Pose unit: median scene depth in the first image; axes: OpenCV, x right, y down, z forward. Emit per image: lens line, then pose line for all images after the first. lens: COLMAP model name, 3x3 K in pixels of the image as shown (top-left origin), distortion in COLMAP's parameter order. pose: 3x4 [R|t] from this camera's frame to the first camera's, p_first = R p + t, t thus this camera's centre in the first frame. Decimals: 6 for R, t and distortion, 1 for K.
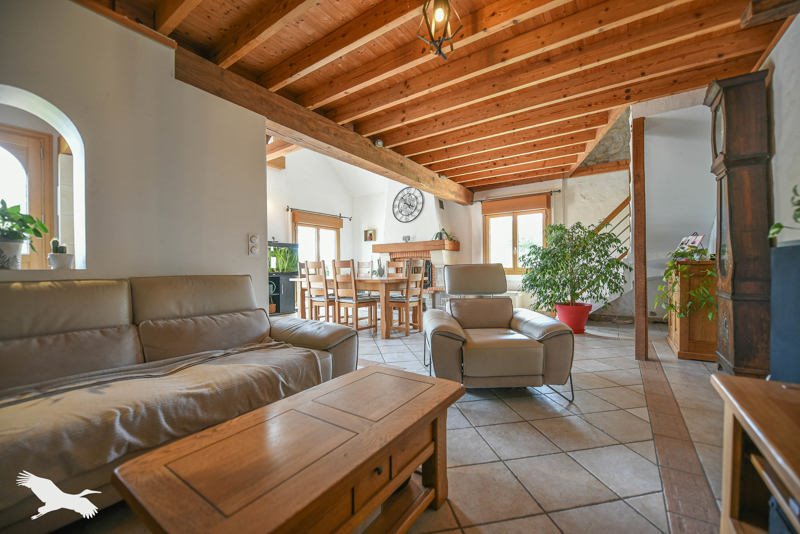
lens RADIAL K [[319.5, 0, 401.1], [0, 319.5, 267.1], [0, 0, 1]] dist [-0.000434, -0.000005]
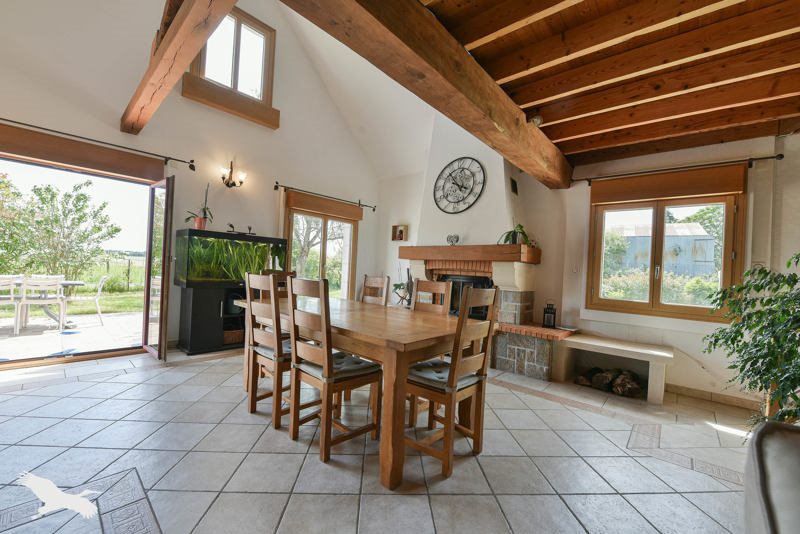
lens RADIAL K [[319.5, 0, 403.9], [0, 319.5, 268.0], [0, 0, 1]] dist [-0.000434, -0.000005]
pose [[0.991184, 0.060492, -0.117879, -0.001118], [-0.060926, 0.998142, -0.000081, -0.028056], [0.117655, 0.007262, 0.993028, 0.373150]]
